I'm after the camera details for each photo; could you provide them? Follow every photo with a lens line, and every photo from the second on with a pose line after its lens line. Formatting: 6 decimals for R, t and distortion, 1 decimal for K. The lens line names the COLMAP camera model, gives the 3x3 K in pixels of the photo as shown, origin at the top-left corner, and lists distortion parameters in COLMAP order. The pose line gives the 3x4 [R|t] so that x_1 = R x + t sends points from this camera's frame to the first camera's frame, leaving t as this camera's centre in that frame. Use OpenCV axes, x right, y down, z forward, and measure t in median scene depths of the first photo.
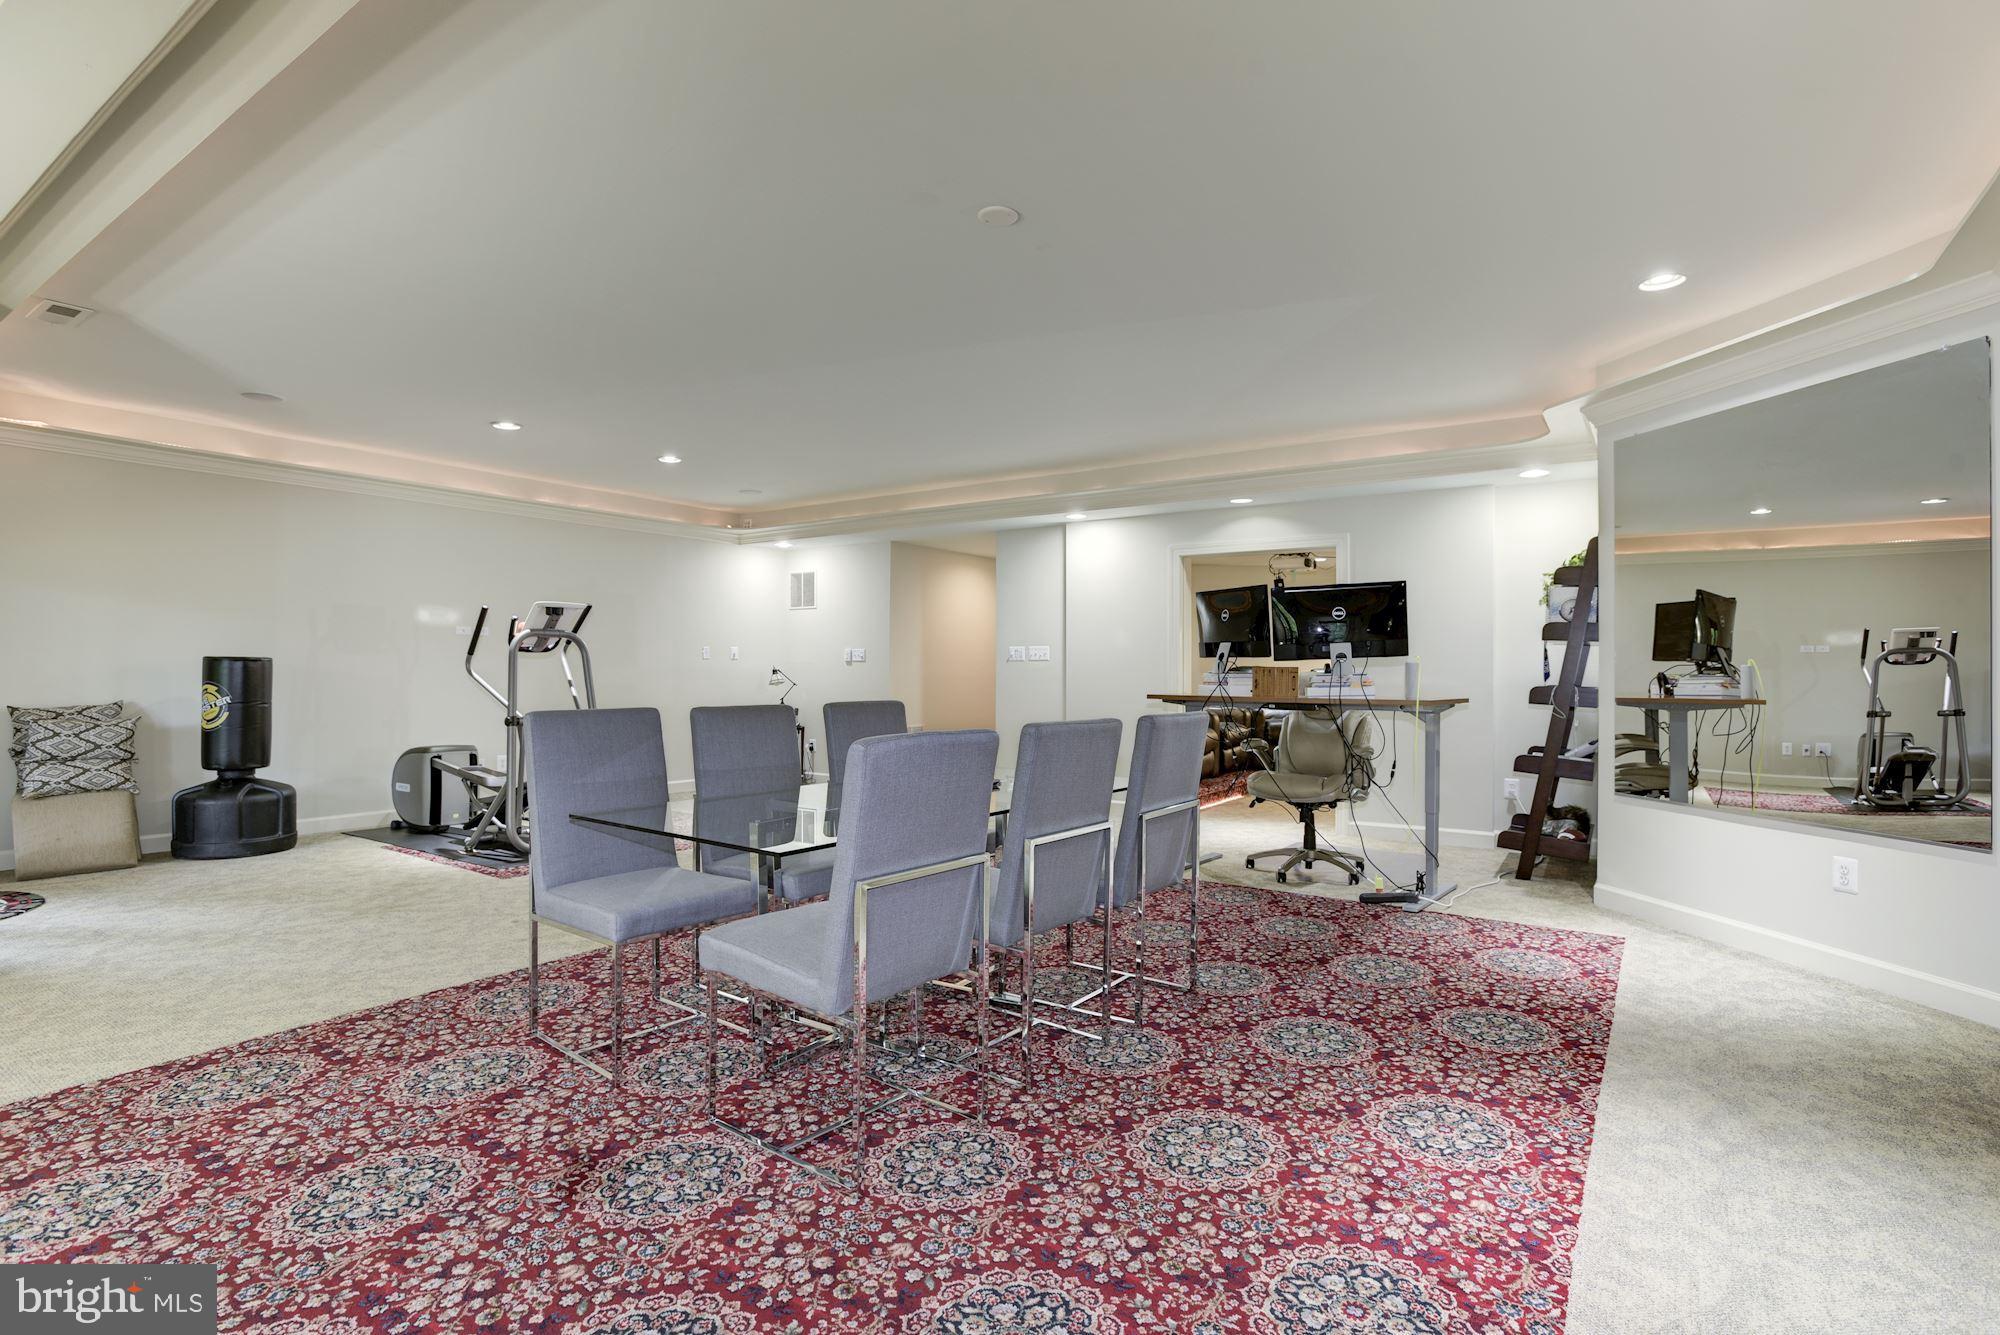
lens RADIAL K [[956.6, 0, 1014.6], [0, 956.6, 669.1], [0, 0, 1]] dist [-0.014617, 0.001731]
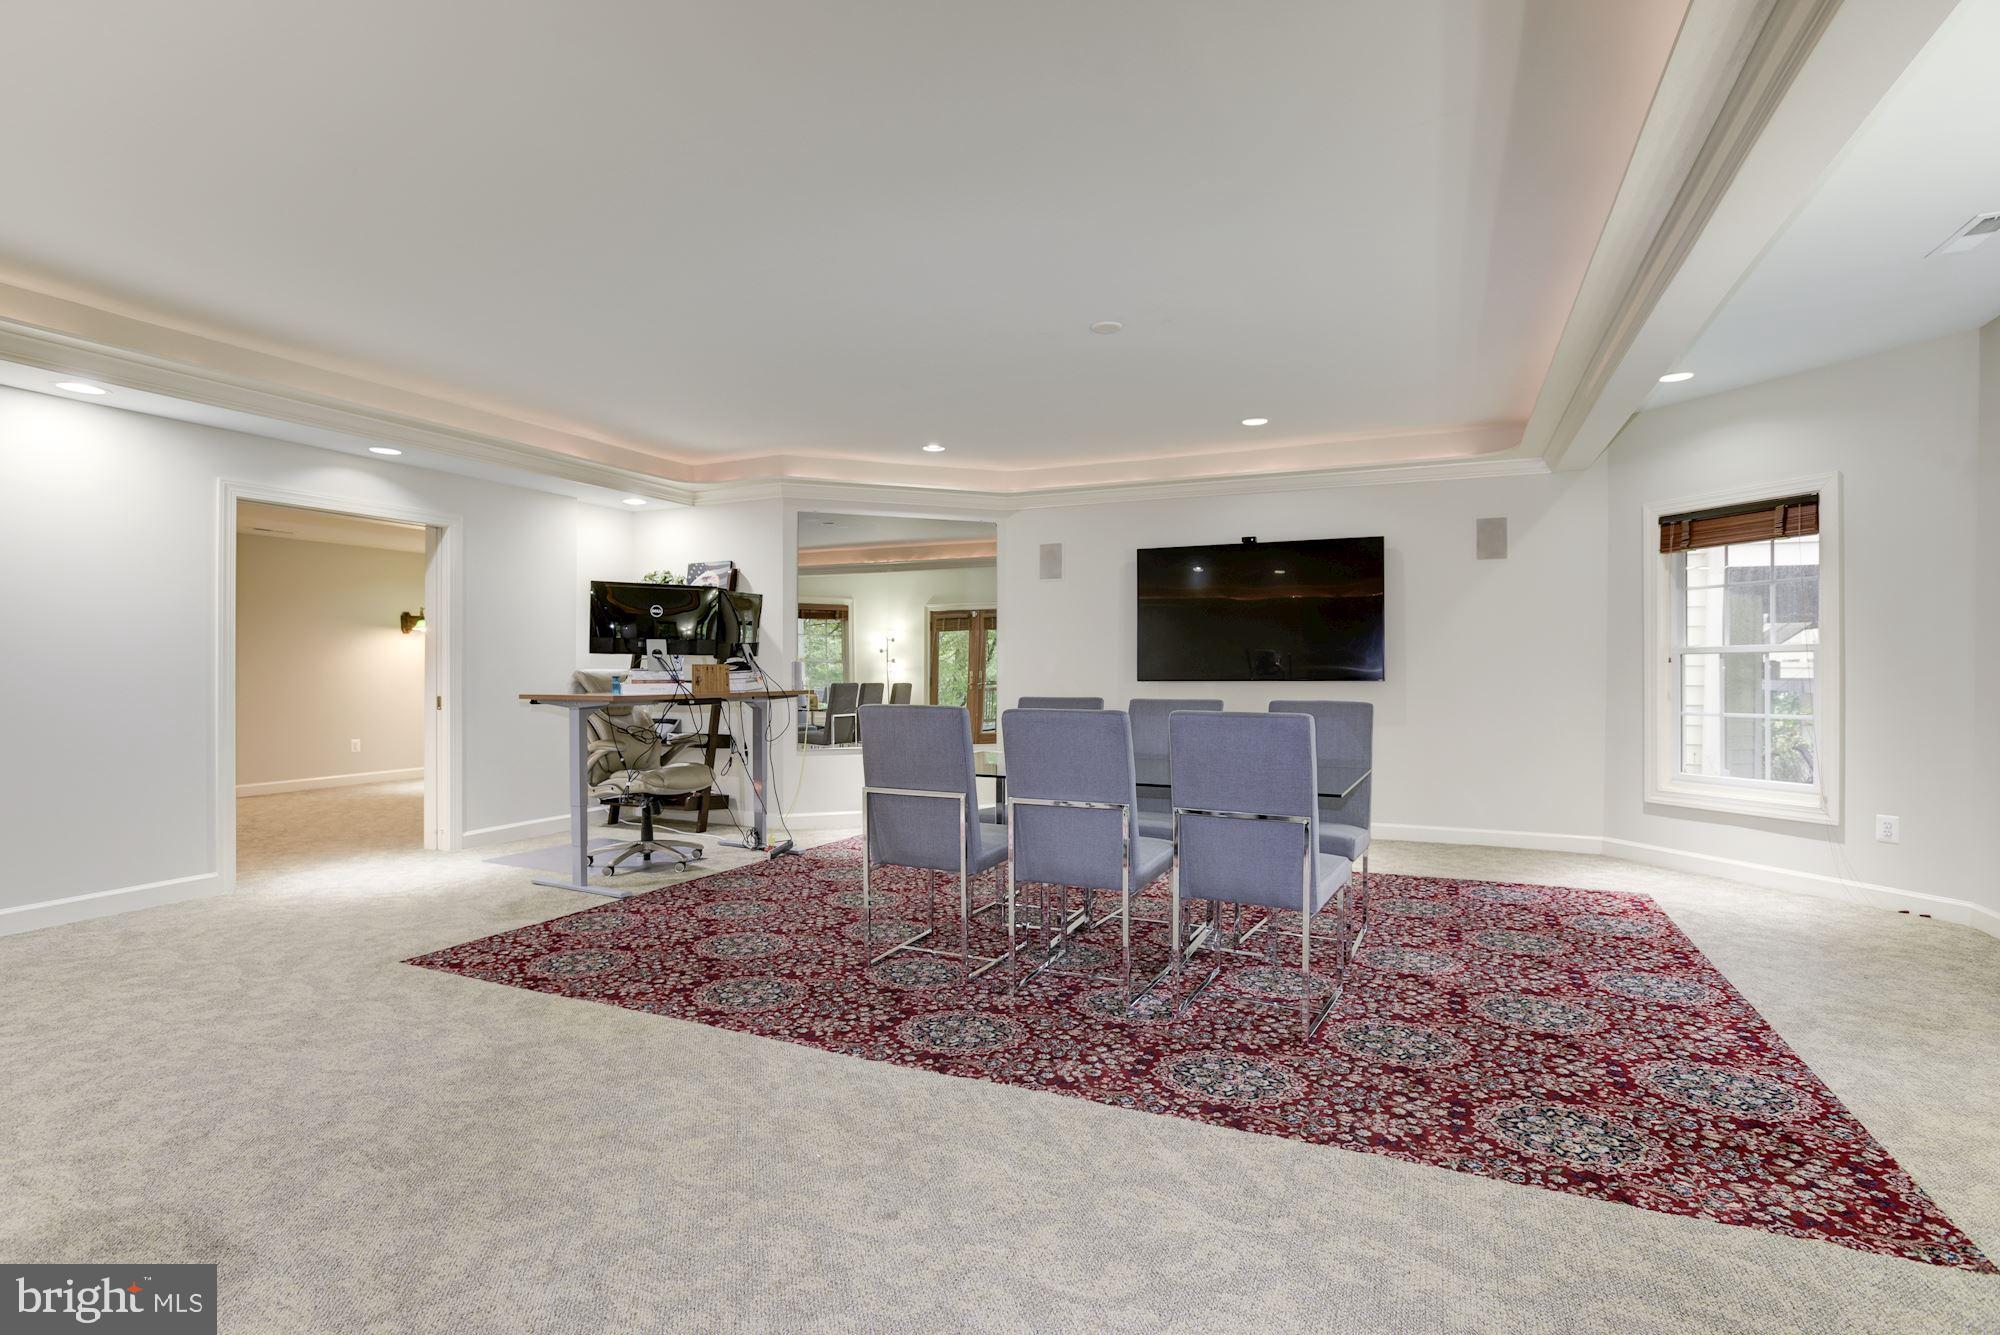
lens RADIAL K [[956.6, 0, 1009.6], [0, 956.6, 668.5], [0, 0, 1]] dist [-0.014617, 0.001731]
pose [[-0.172308, -0.013249, 0.984954, -1.745842], [0.000603, 0.999908, 0.013555, -0.022820], [-0.985043, 0.002929, -0.172284, 1.805328]]
